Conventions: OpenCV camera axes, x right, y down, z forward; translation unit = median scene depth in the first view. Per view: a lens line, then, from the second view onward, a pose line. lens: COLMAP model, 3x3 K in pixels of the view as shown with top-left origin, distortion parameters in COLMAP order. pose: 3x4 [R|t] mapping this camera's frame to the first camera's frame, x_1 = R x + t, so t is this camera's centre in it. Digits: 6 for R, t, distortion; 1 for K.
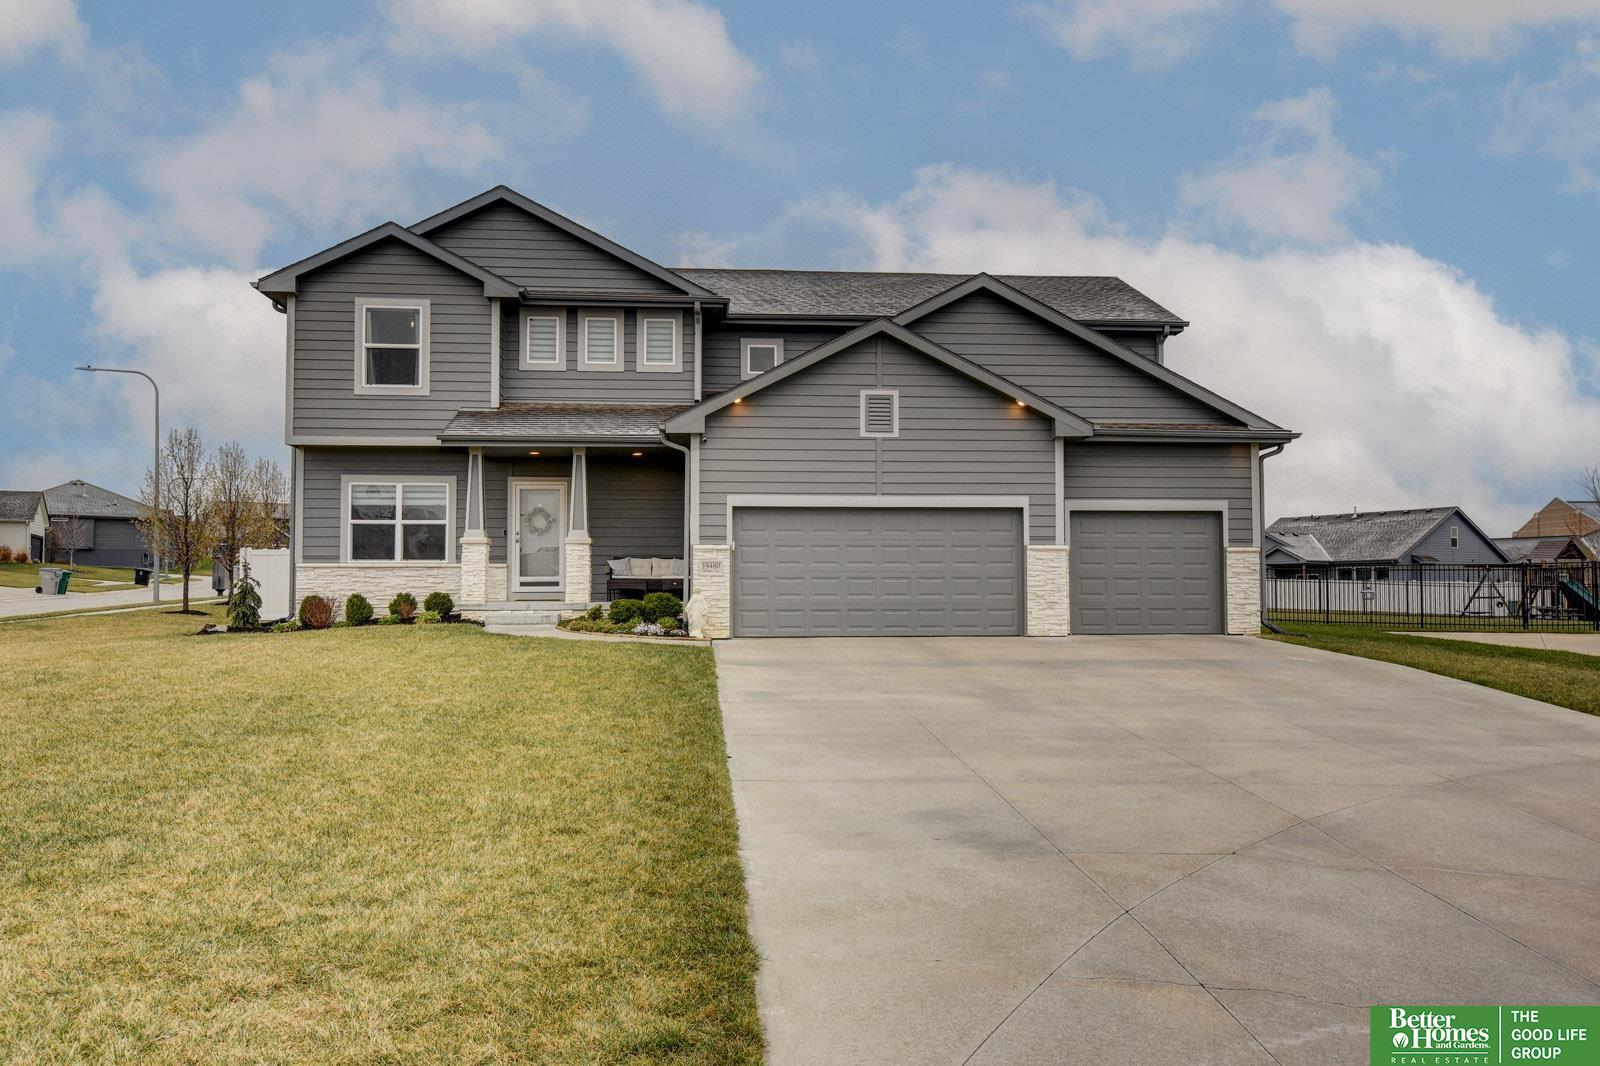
lens RADIAL K [[1273.2, 0, 862.0], [0, 1273.2, 555.1], [0, 0, 1]] dist [0.002443, 0.002659]
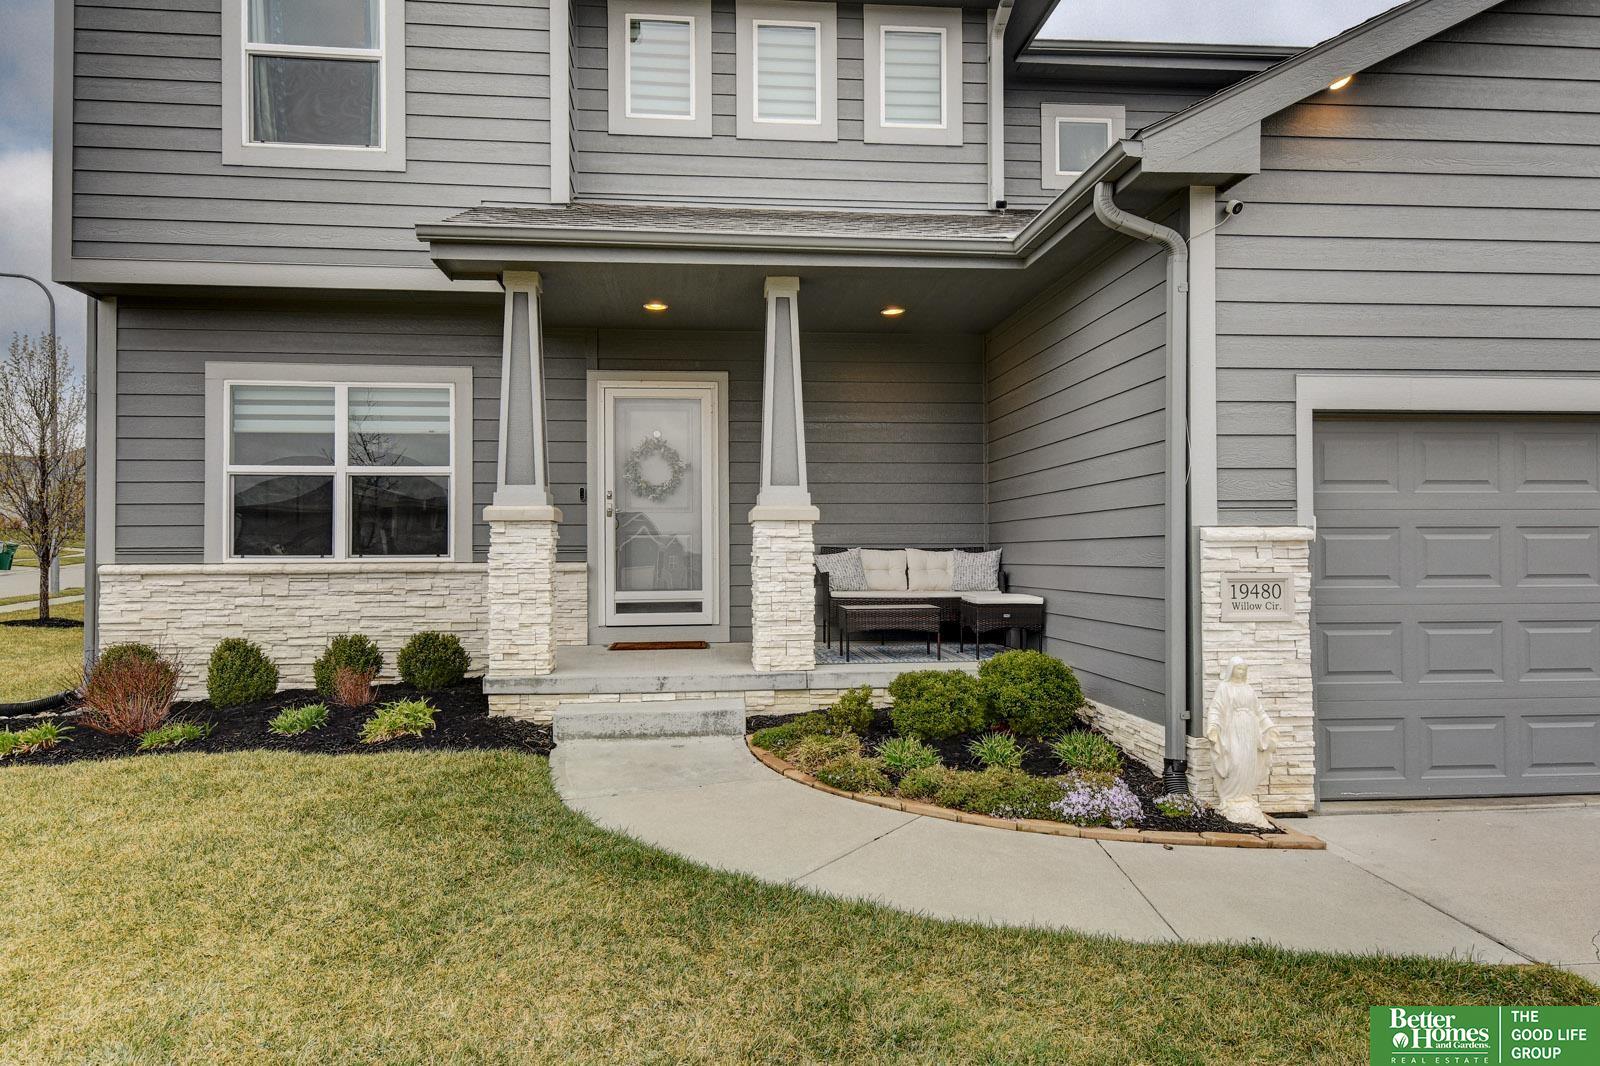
lens RADIAL K [[992.6, 0, 800.0], [0, 992.6, 533.0], [0, 0, 1]] dist [0.029972, -0.000963]
pose [[0.999900, -0.002536, 0.013891, -0.213101], [0.002301, 0.999855, 0.016879, -0.009887], [-0.013932, -0.016845, 0.999761, 0.662142]]
